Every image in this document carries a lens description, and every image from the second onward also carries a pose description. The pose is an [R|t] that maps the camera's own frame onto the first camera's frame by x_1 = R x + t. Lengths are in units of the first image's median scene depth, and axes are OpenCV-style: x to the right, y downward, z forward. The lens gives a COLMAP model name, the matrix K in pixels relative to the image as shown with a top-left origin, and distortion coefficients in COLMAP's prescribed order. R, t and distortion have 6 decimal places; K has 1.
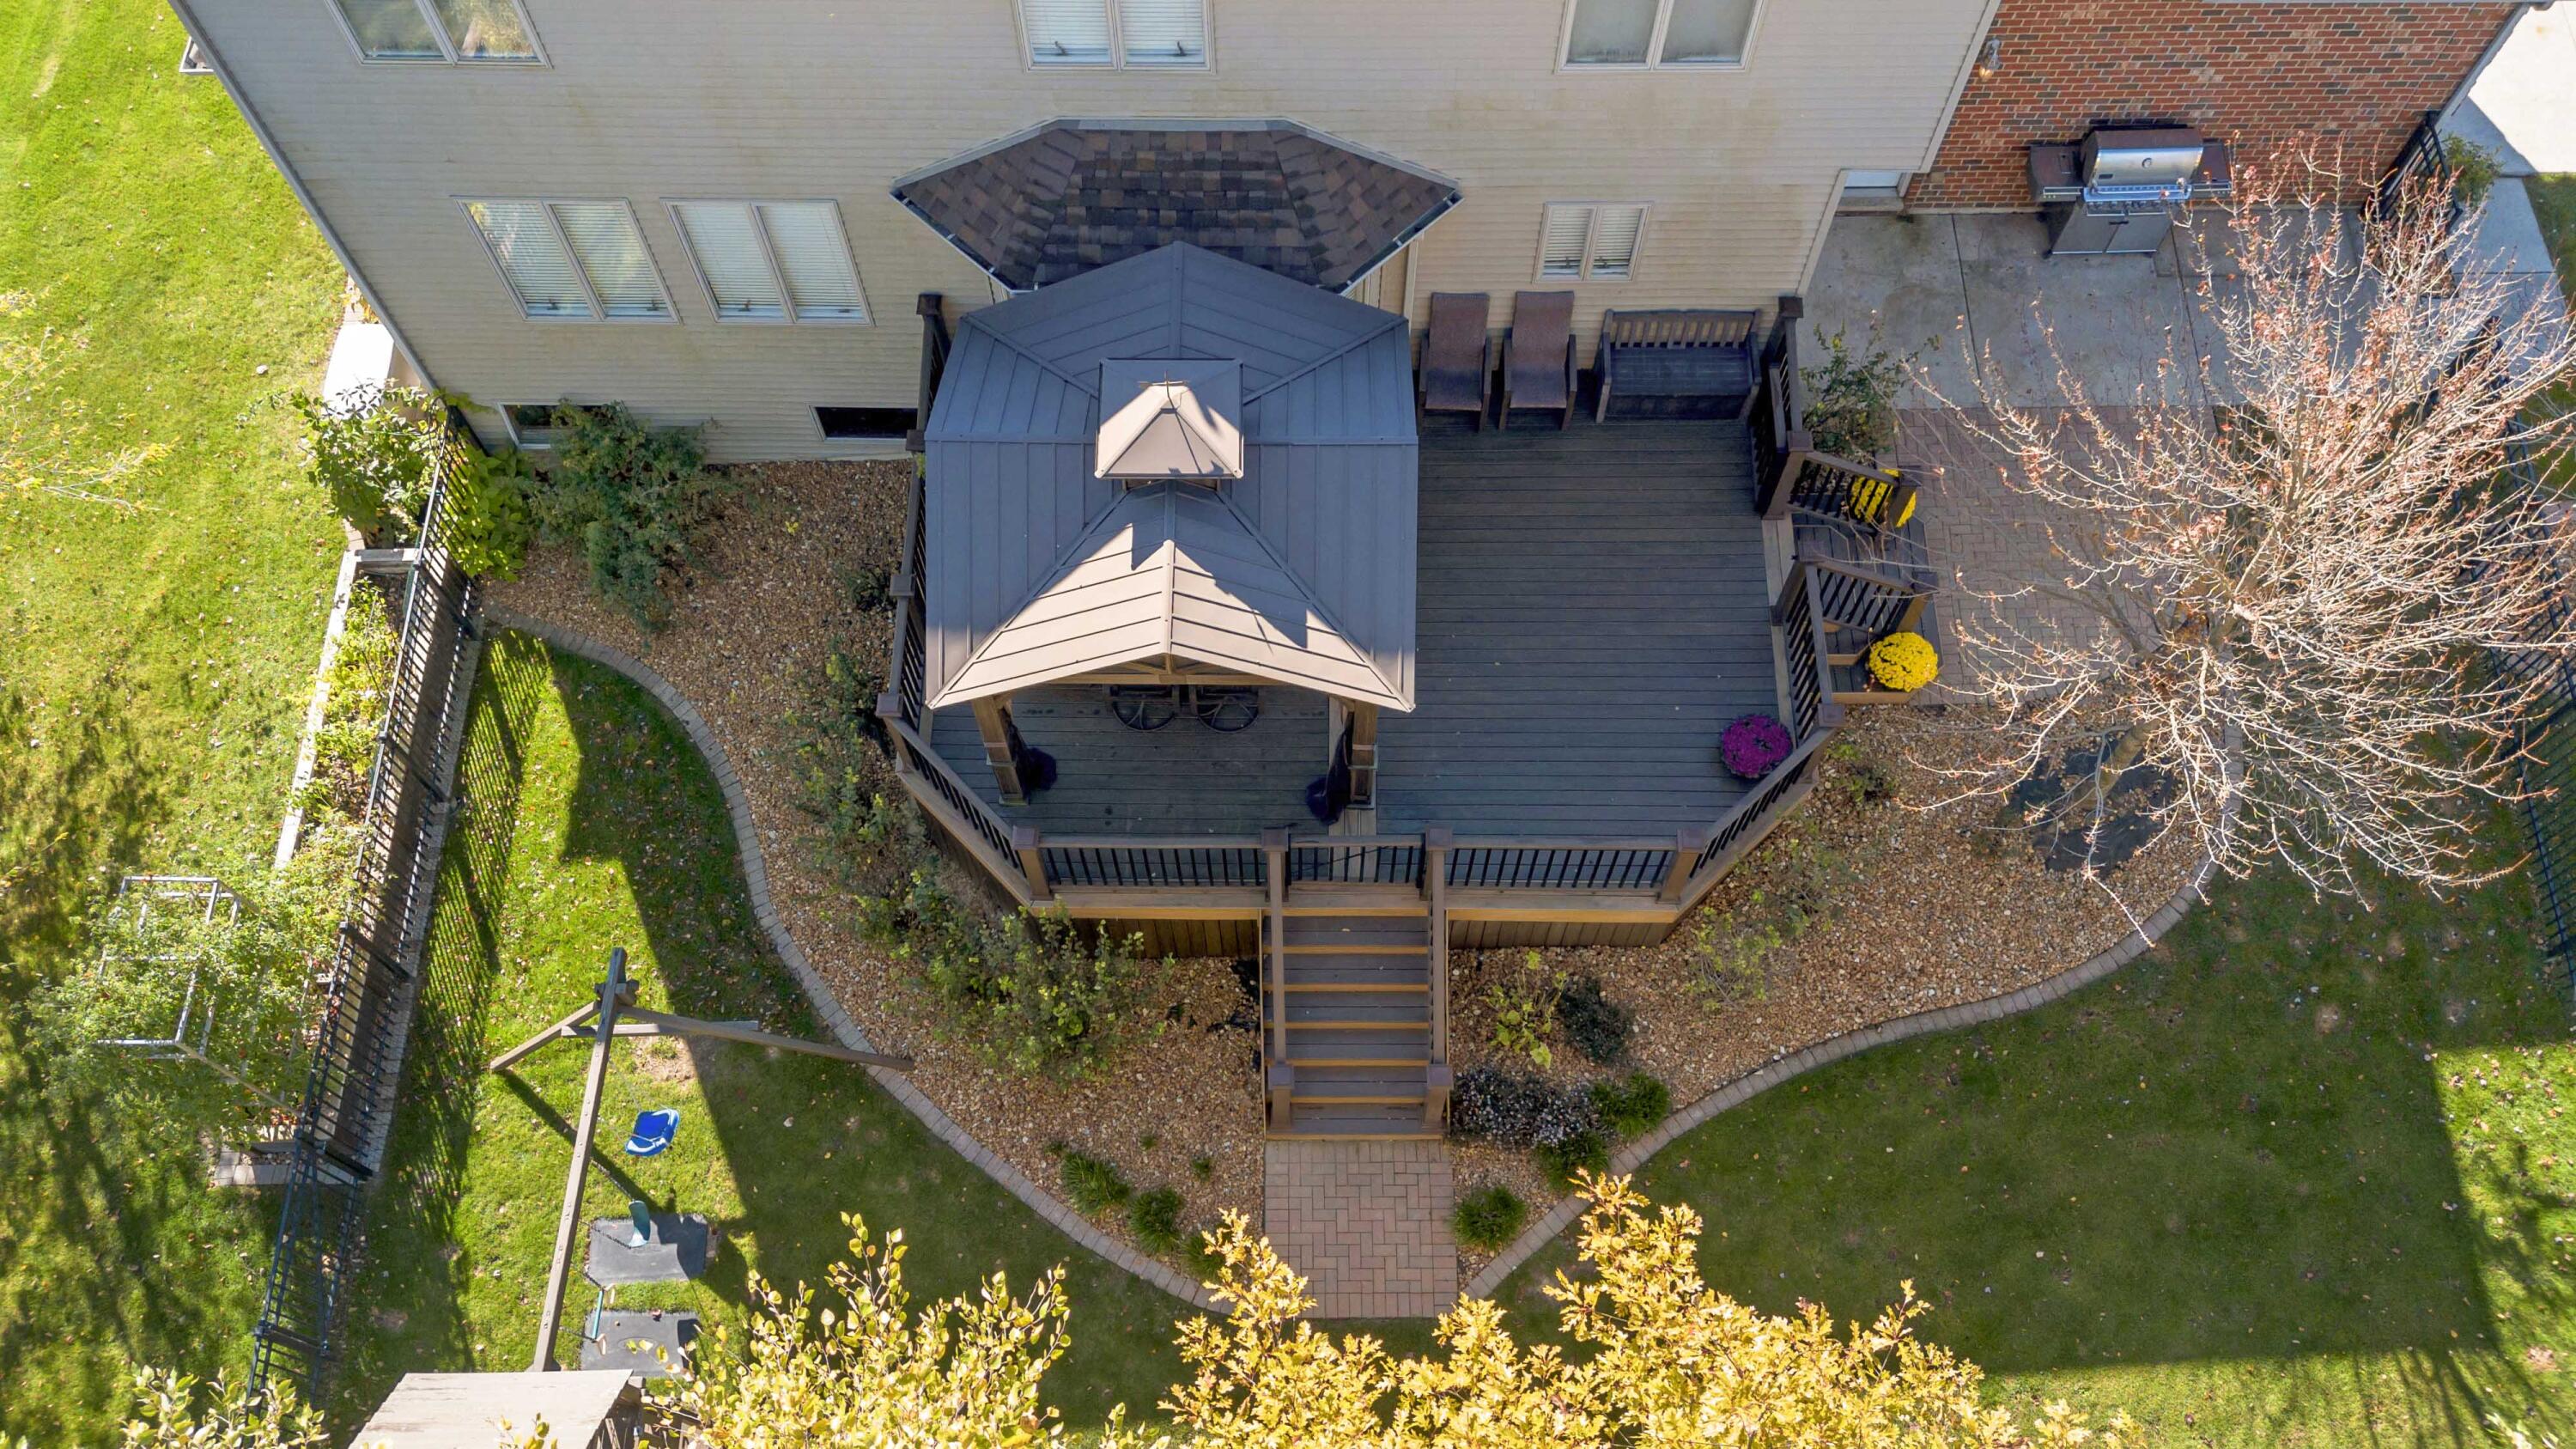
lens RADIAL K [[1825.7, 0, 1286.3], [0, 1825.7, 894.8], [0, 0, 1]] dist [0.047328, -0.042420]
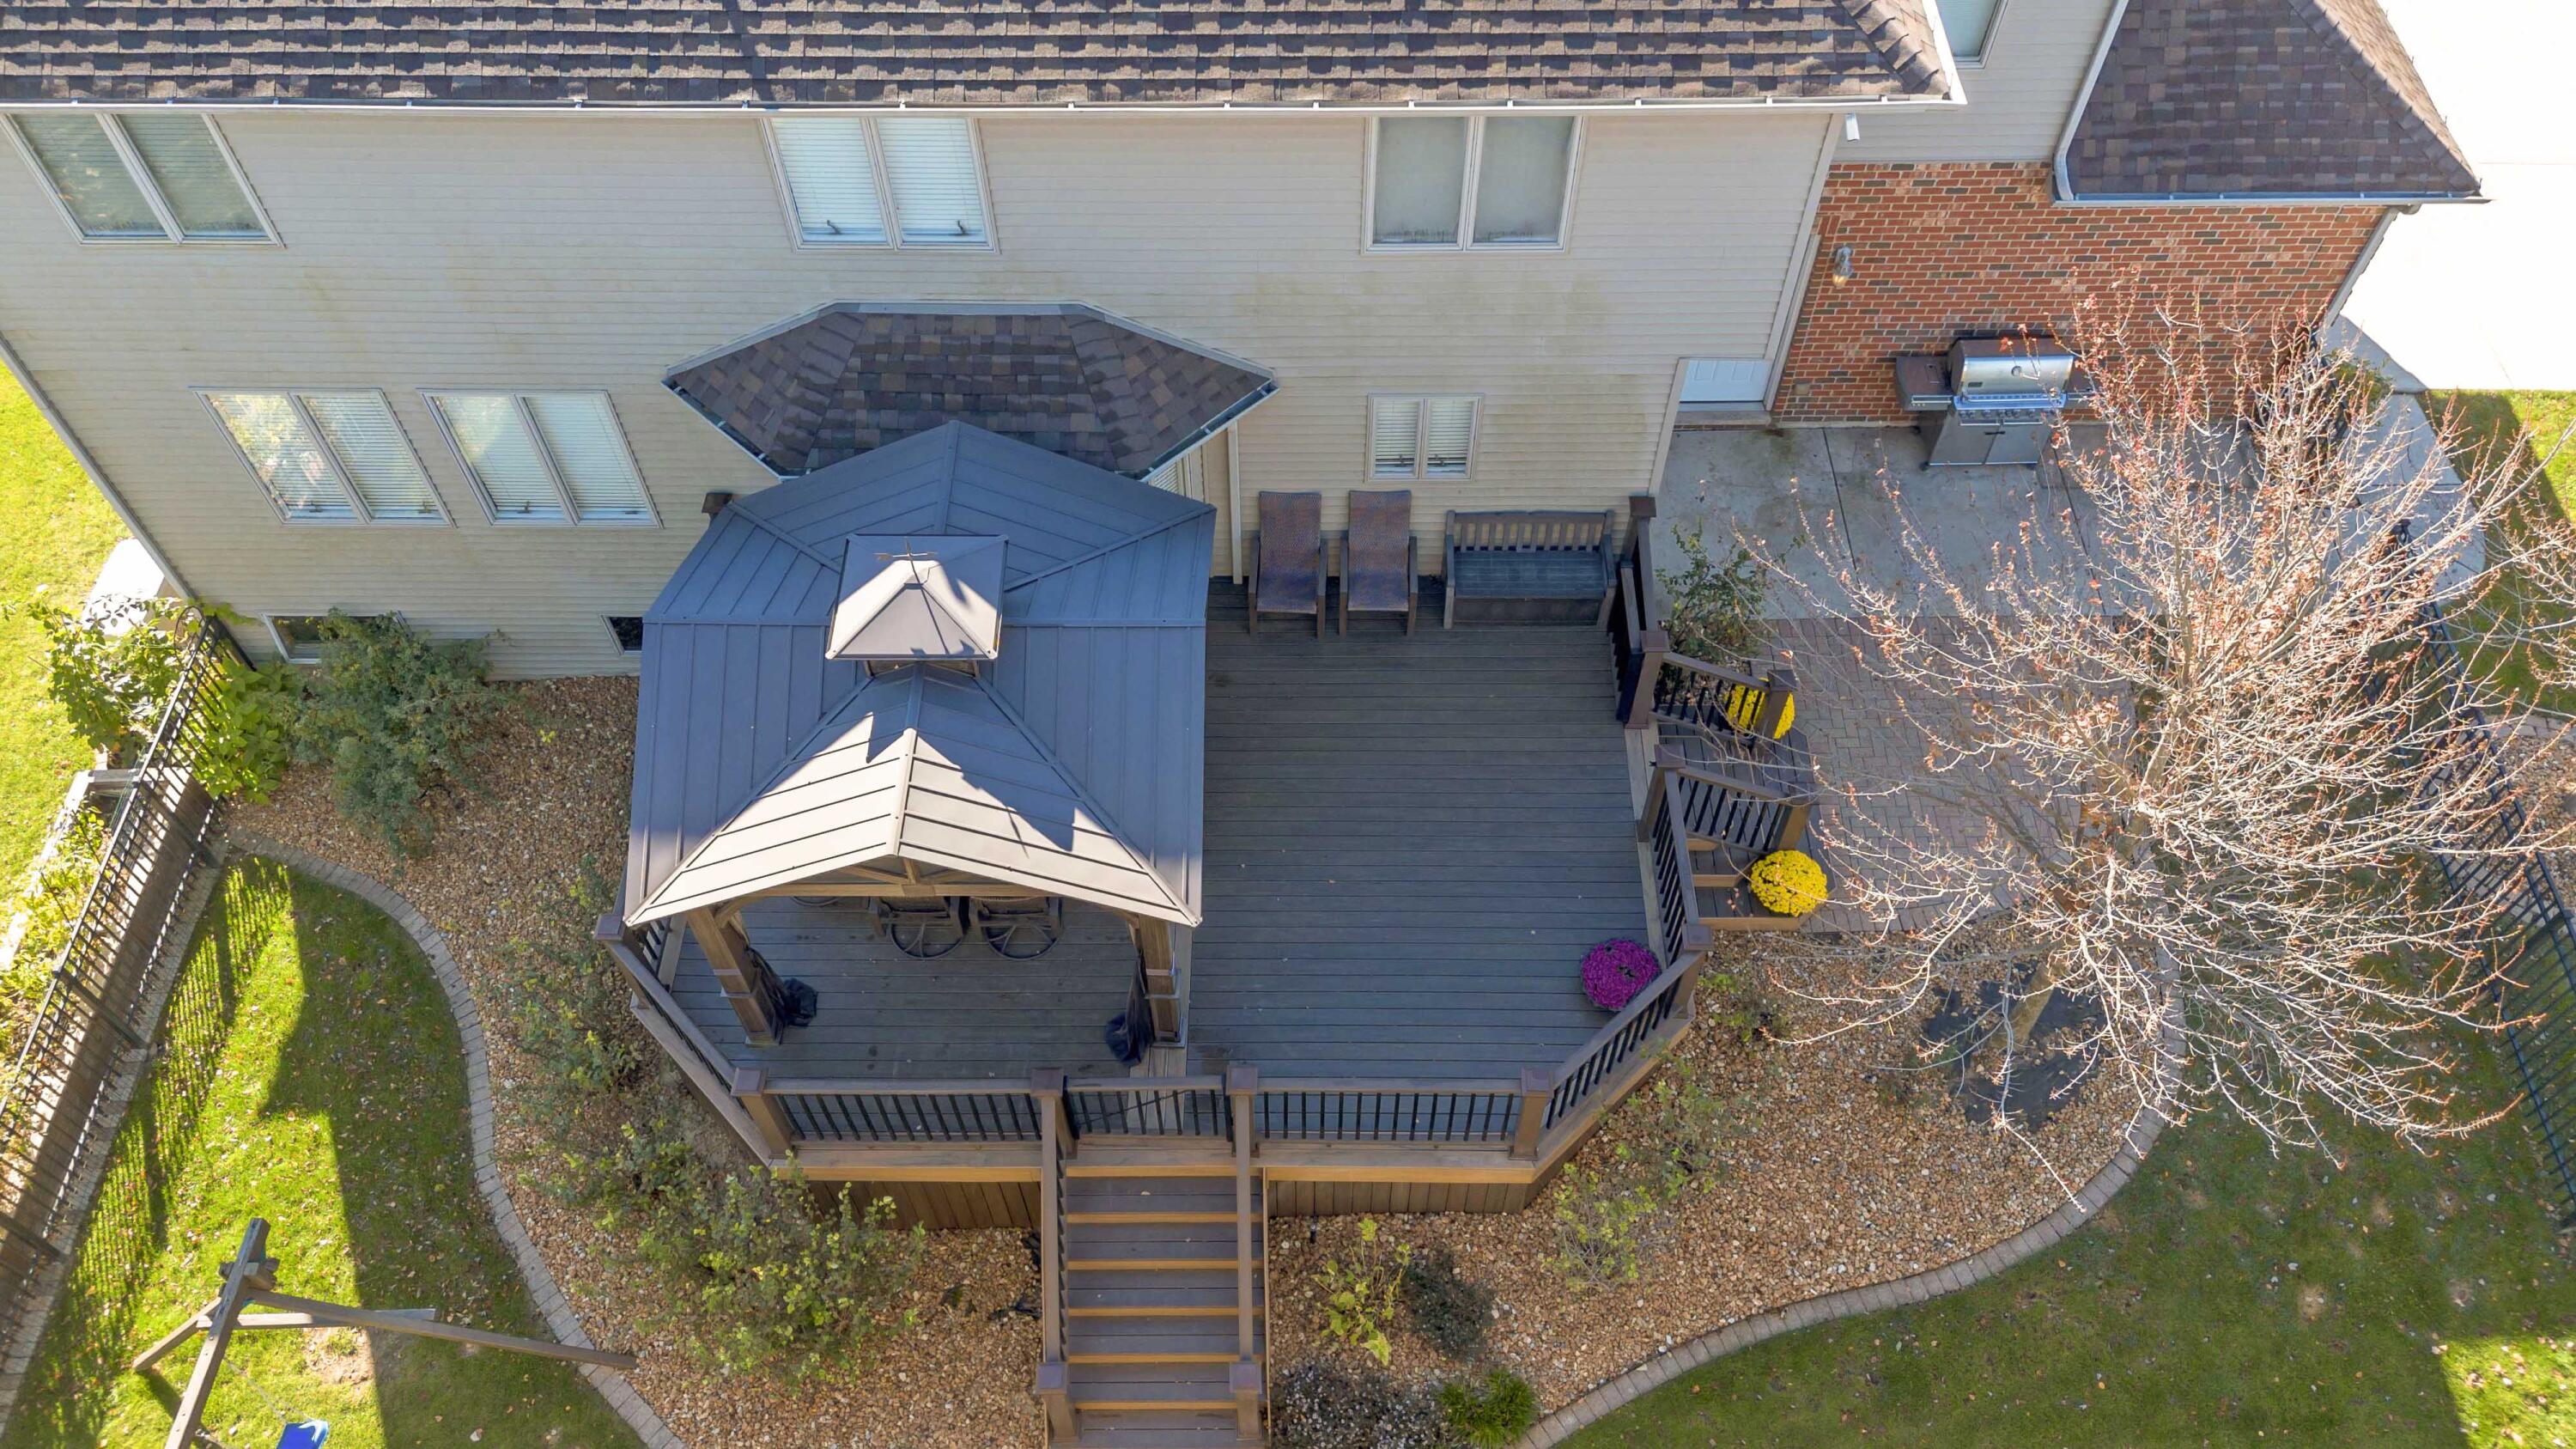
lens RADIAL K [[1805.4, 0, 1286.7], [0, 1805.4, 781.9], [0, 0, 1]] dist [0.041045, -0.037911]
pose [[0.999996, -0.000604, 0.002800, 0.093605], [0.001178, 0.977812, -0.209482, 0.008822], [-0.002611, 0.209485, 0.977808, 0.137602]]
